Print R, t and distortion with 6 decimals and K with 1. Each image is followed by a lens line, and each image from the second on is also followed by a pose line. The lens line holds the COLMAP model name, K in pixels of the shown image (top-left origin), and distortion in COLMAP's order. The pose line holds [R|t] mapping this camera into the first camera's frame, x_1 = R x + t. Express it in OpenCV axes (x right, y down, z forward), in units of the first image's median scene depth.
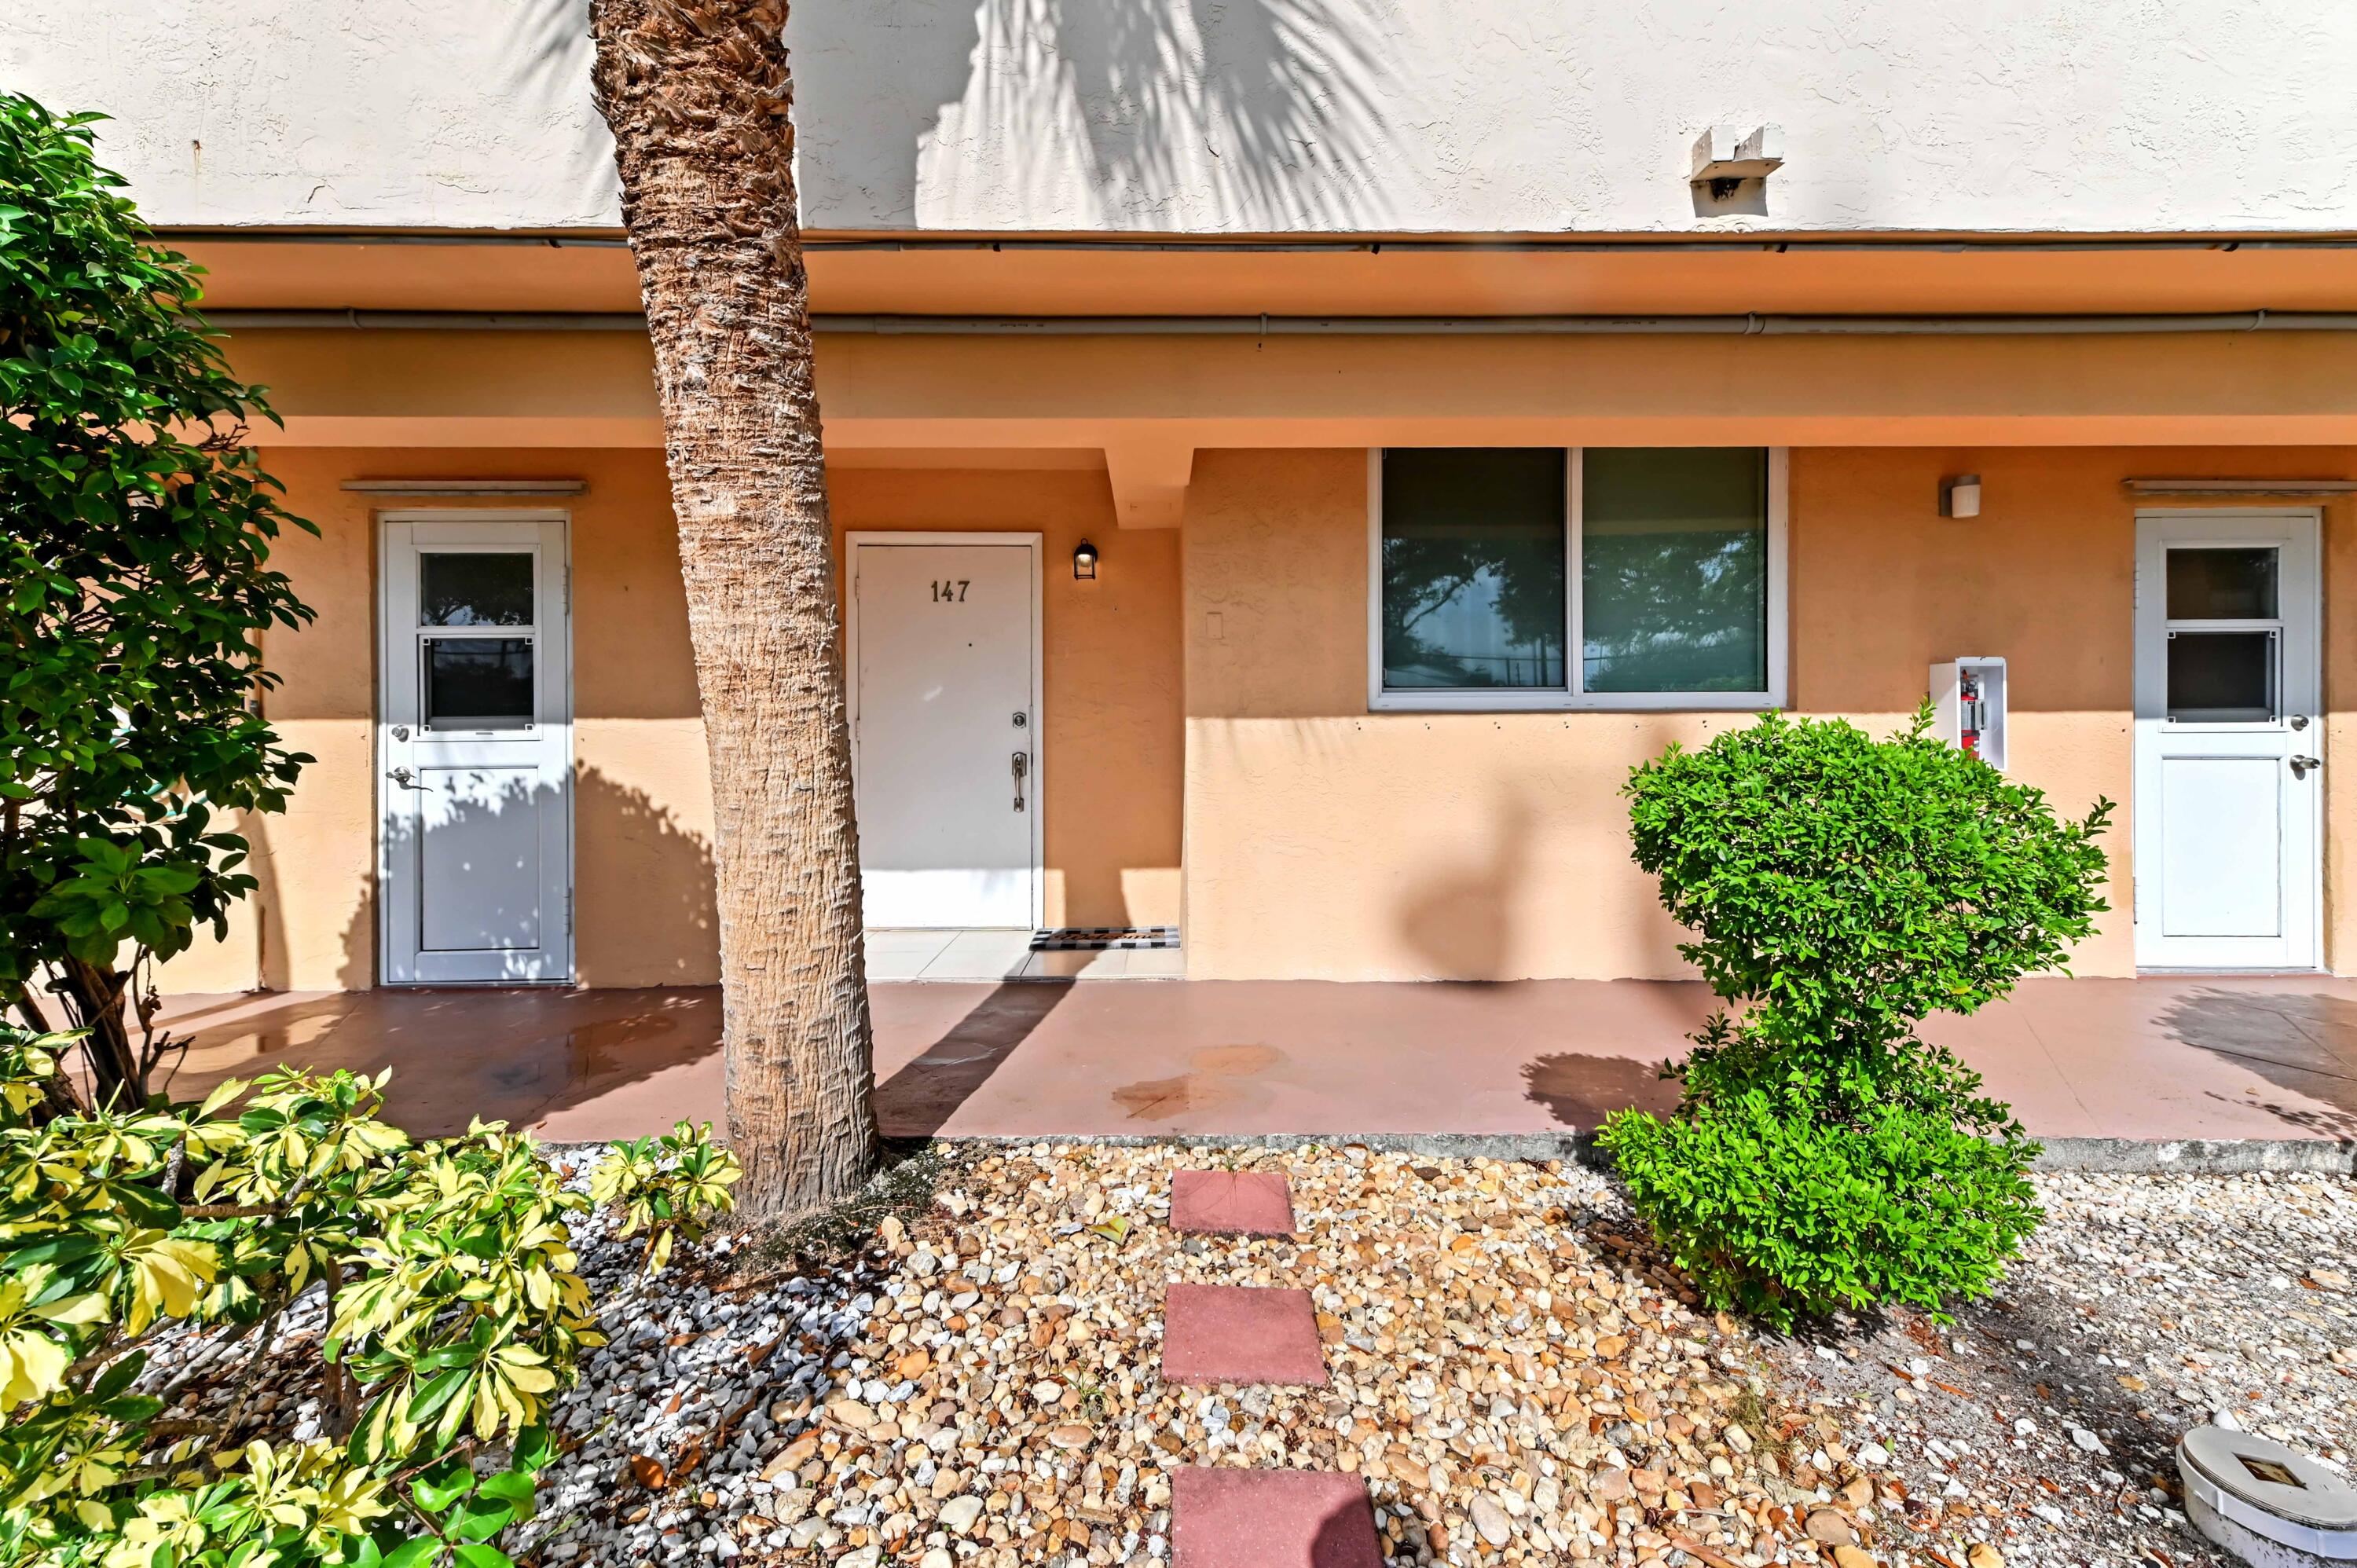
lens RADIAL K [[986.2, 0, 1169.7], [0, 986.2, 726.3], [0, 0, 1]] dist [0.001440, 0.000073]
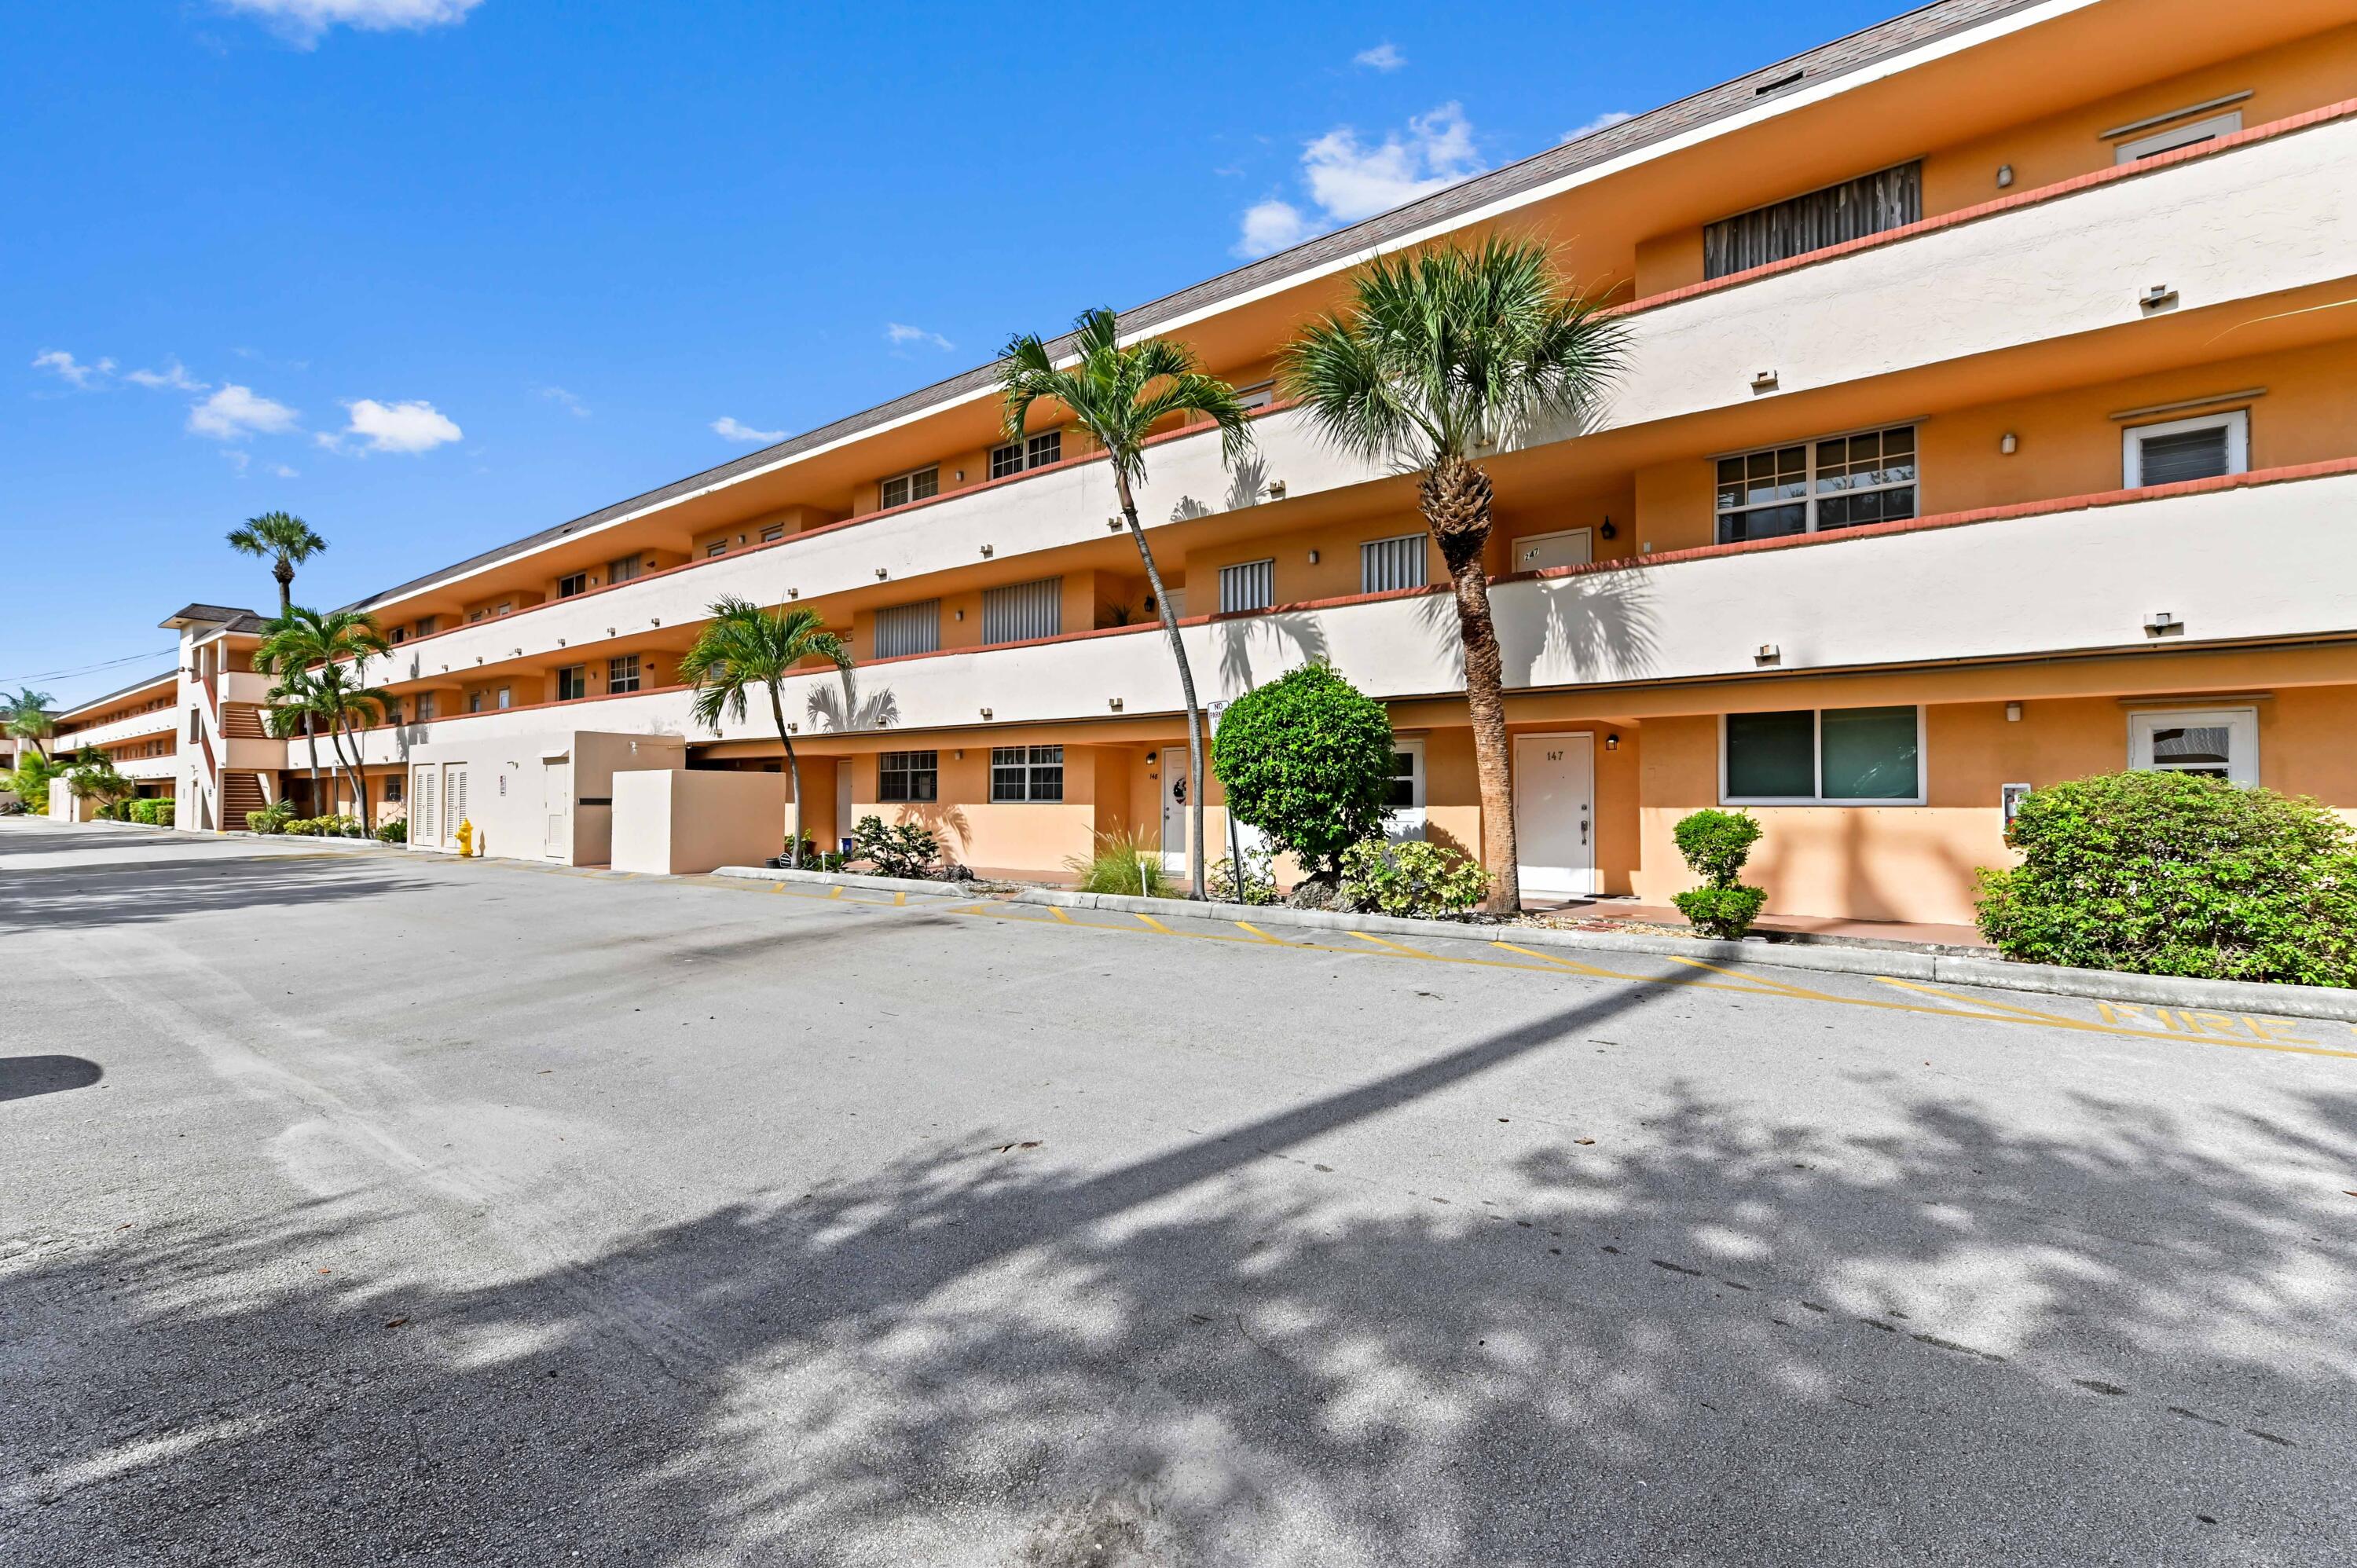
lens RADIAL K [[972.7, 0, 1178.5], [0, 972.7, 784.0], [0, 0, 1]] dist [0.000623, 0.000021]
pose [[0.795360, -0.006258, -0.606105, 0.643196], [-0.010457, 0.999656, -0.024044, 0.004040], [0.606047, 0.025461, 0.795021, -1.931209]]
